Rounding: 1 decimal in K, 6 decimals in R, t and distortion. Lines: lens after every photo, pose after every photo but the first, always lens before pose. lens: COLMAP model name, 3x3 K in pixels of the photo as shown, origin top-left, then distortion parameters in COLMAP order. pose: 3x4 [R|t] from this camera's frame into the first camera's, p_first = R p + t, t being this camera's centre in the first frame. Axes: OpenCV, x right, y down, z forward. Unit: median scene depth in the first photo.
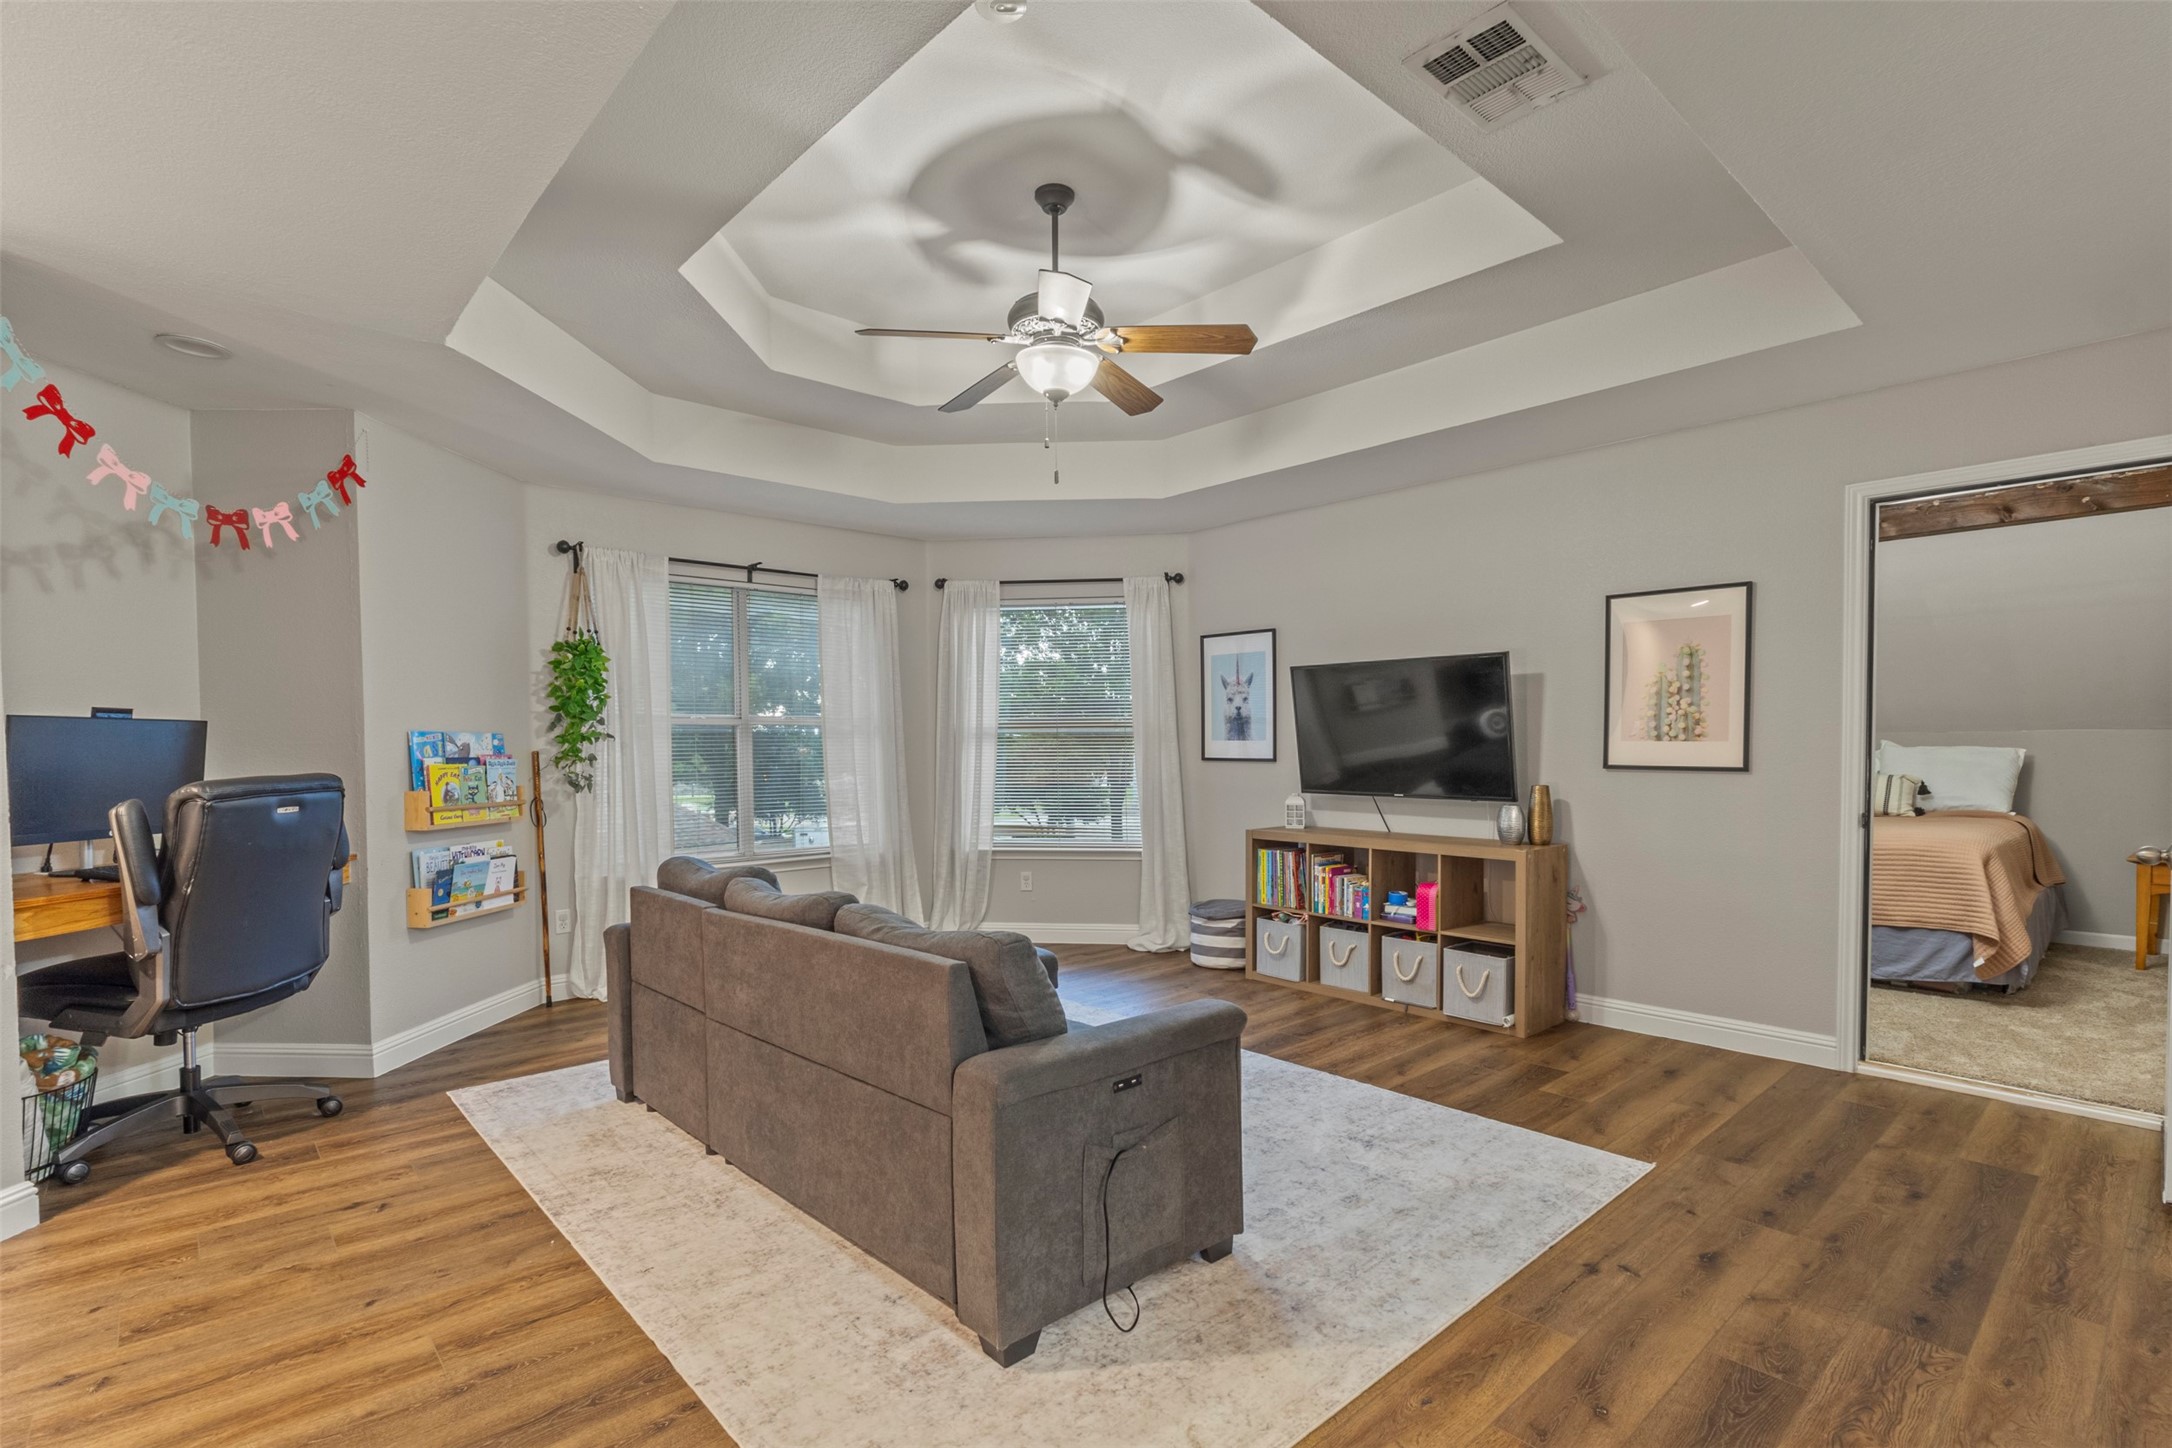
lens RADIAL K [[996.3, 0, 1075.9], [0, 996.3, 772.7], [0, 0, 1]] dist [0.004780, 0.000087]
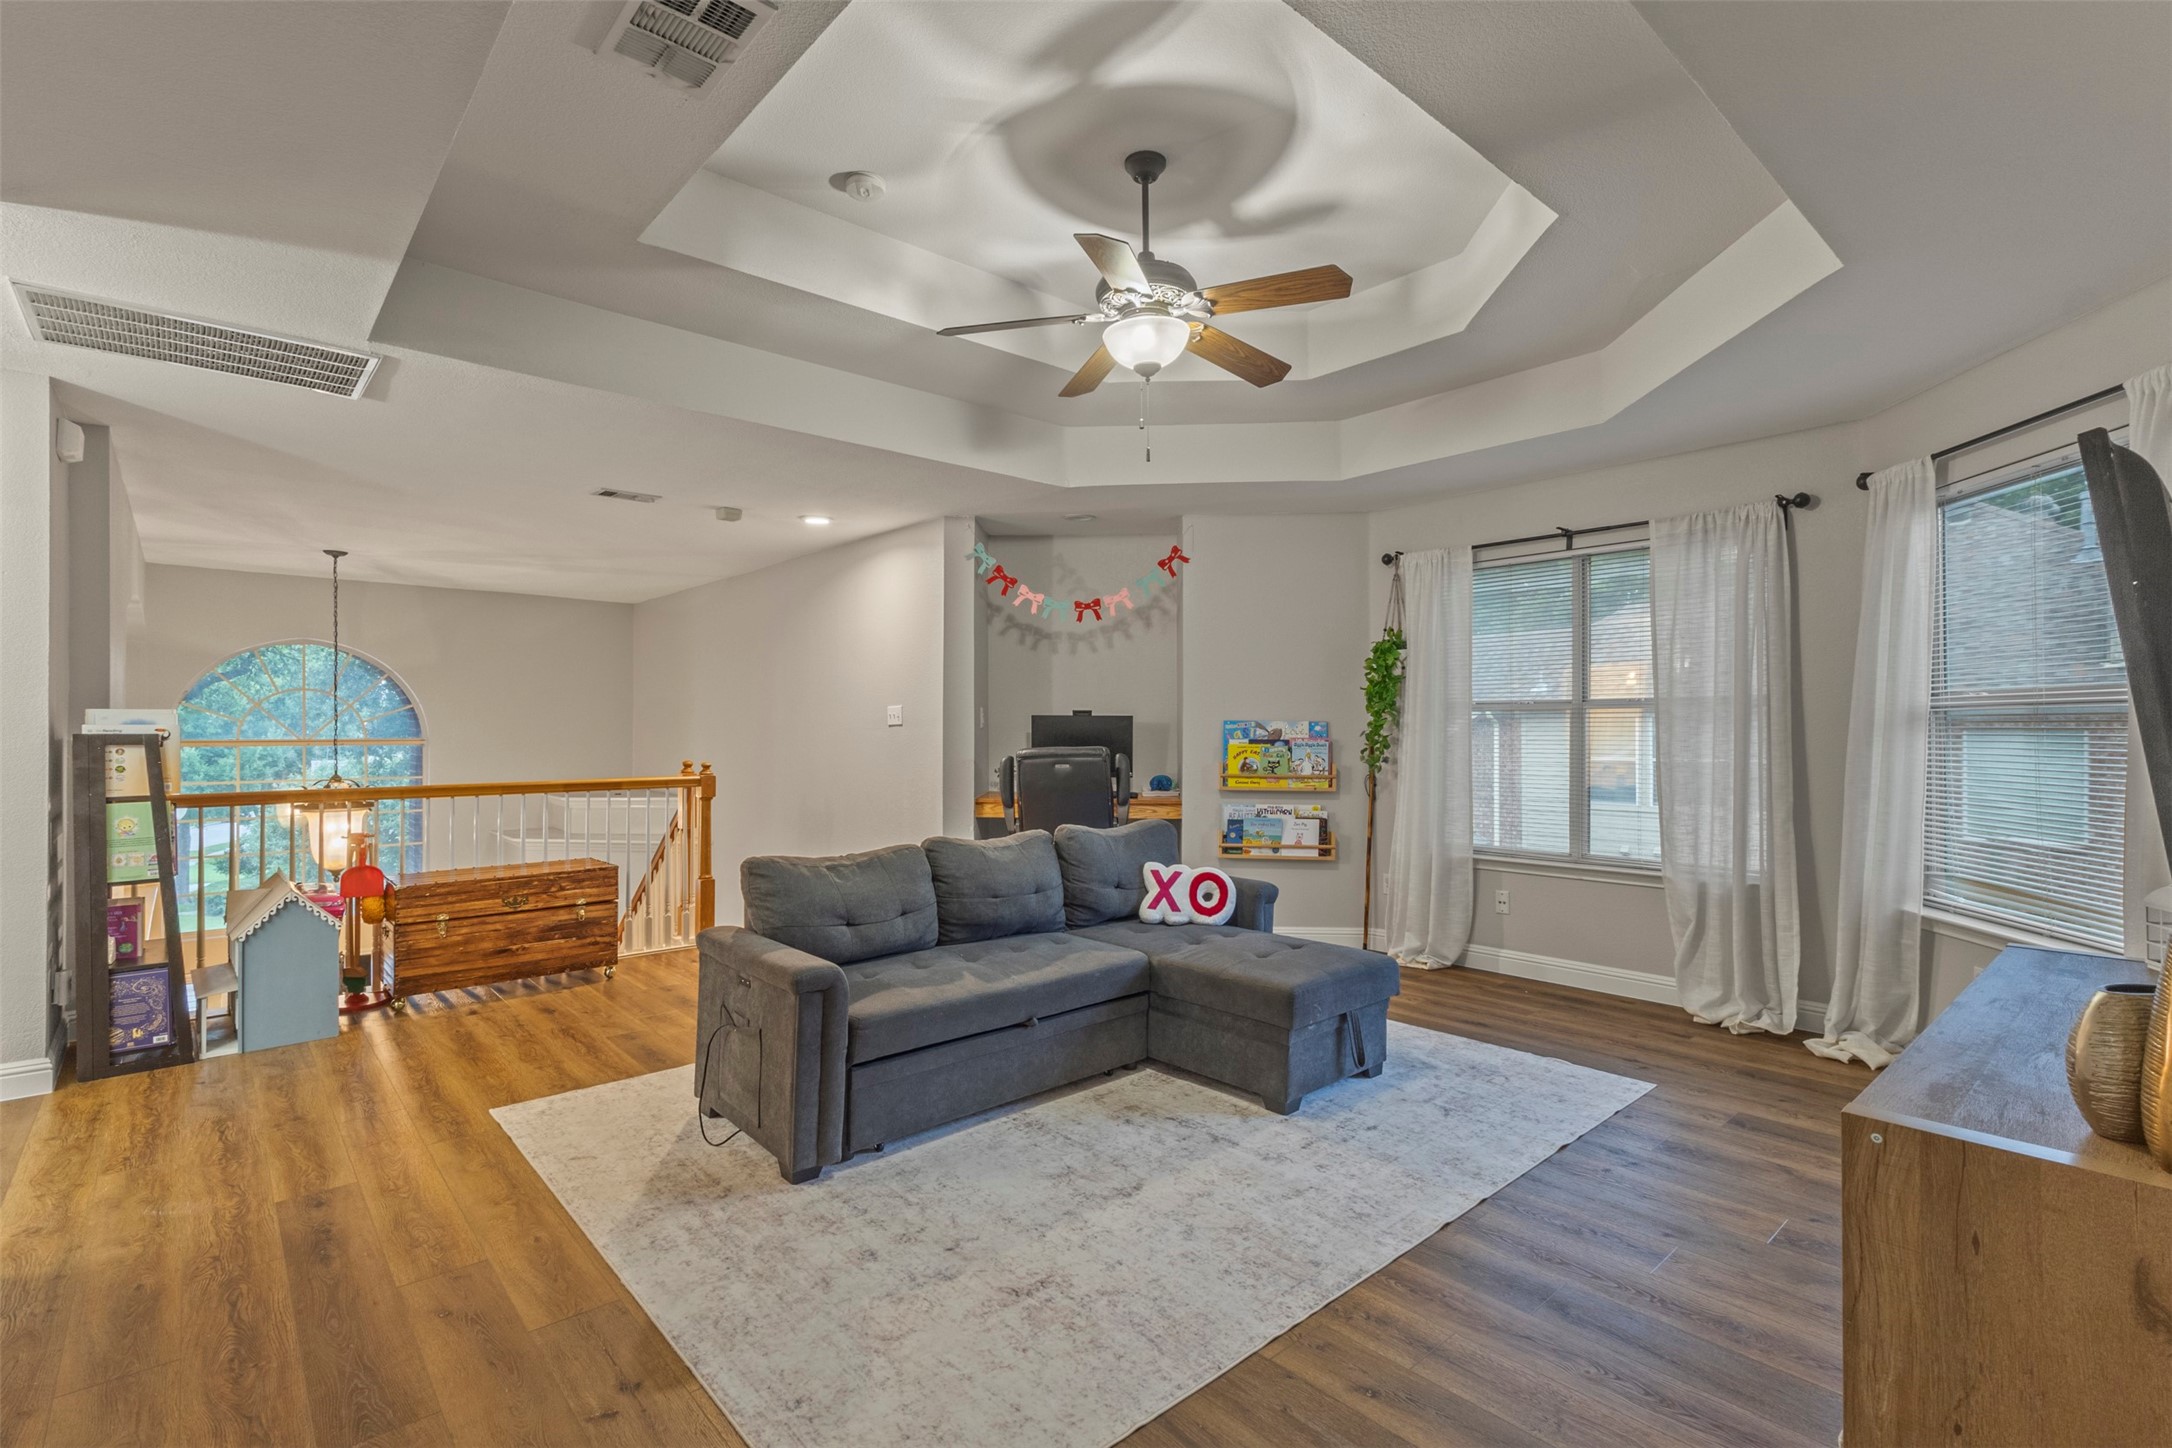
lens RADIAL K [[996.3, 0, 1085.3], [0, 996.3, 724.7], [0, 0, 1]] dist [0.004780, 0.000087]
pose [[0.011056, 0.002243, -0.999936, 0.842681], [-0.030539, 0.999532, 0.001904, -0.034756], [0.999472, 0.030516, 0.011120, 0.850966]]
